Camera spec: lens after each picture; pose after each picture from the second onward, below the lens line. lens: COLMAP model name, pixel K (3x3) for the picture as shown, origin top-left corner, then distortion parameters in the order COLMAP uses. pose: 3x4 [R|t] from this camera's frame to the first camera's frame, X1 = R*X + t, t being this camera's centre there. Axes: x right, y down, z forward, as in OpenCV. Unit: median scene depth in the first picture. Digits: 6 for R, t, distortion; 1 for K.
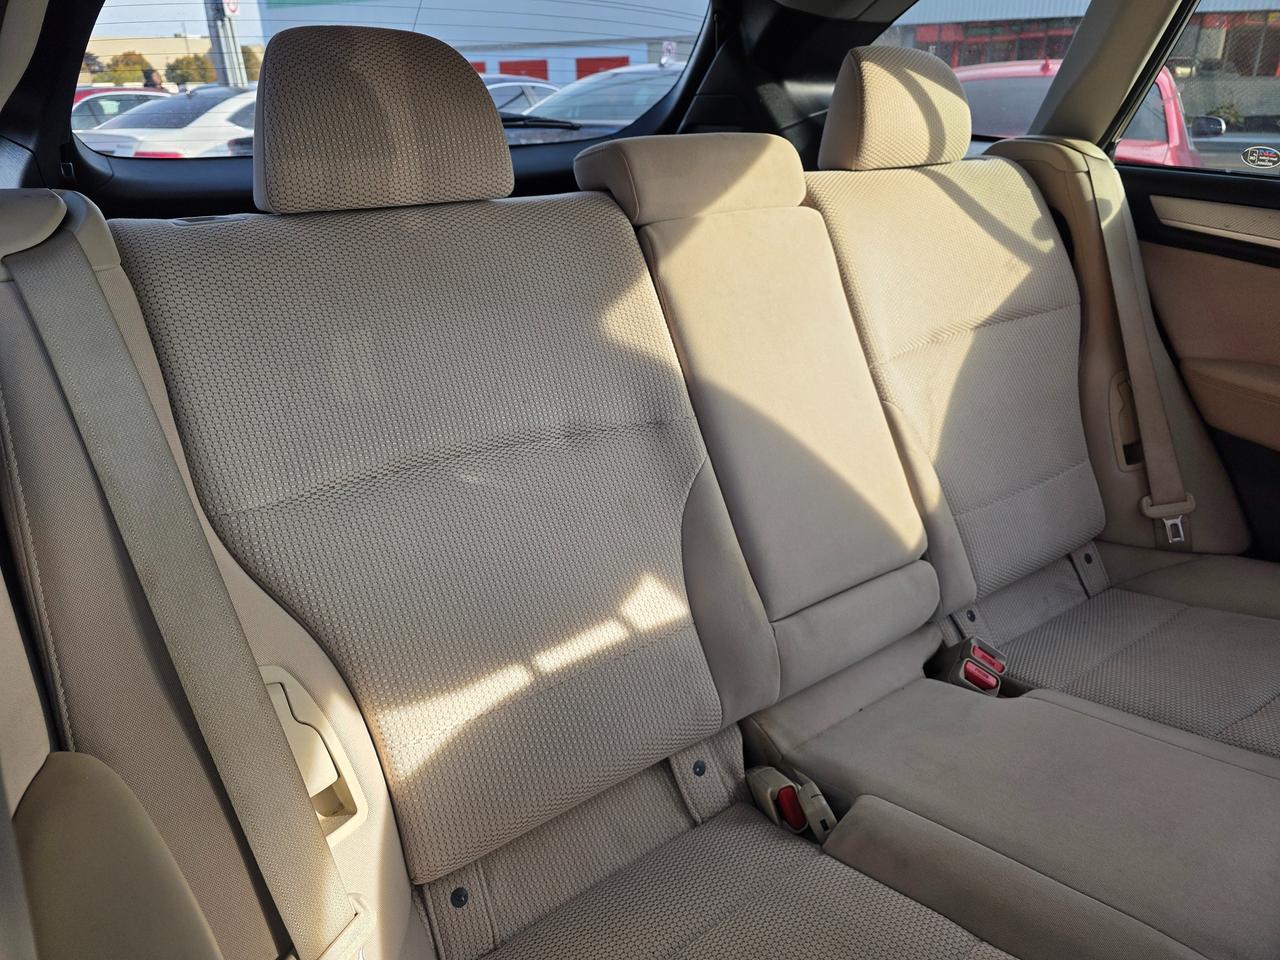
lens RADIAL K [[877.6, 0, 640.0], [0, 877.6, 480.0], [0, 0, 1]] dist [0.038725, -0.002102]
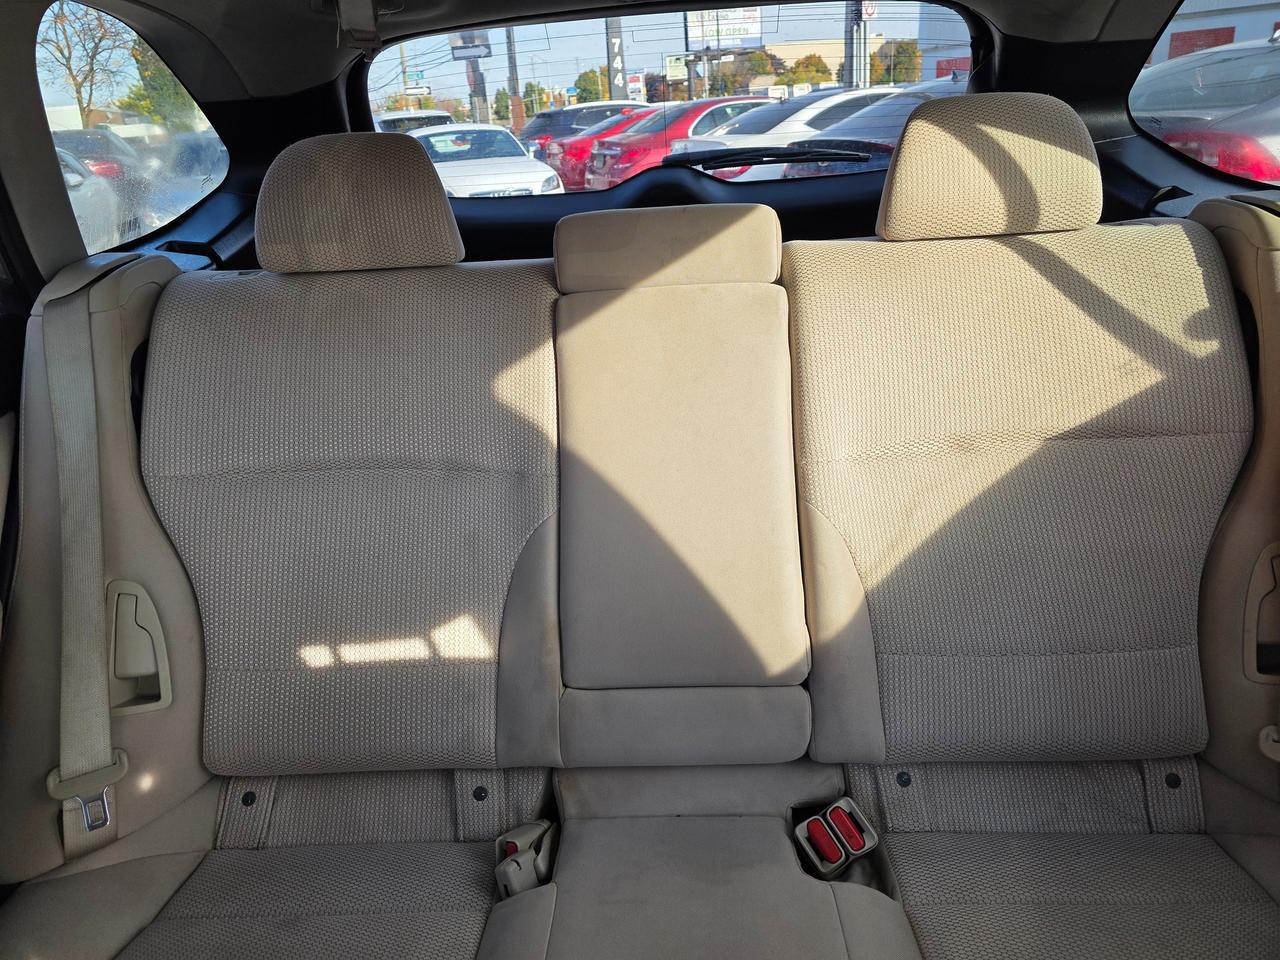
lens RADIAL K [[866.7, 0, 636.1], [0, 866.7, 456.2], [0, 0, 1]] dist [0.045705, -0.043903]
pose [[0.786534, 0.196628, -0.585407, 0.576538], [-0.198360, 0.978164, 0.062039, -0.139301], [0.584823, 0.067326, 0.808362, 0.159309]]
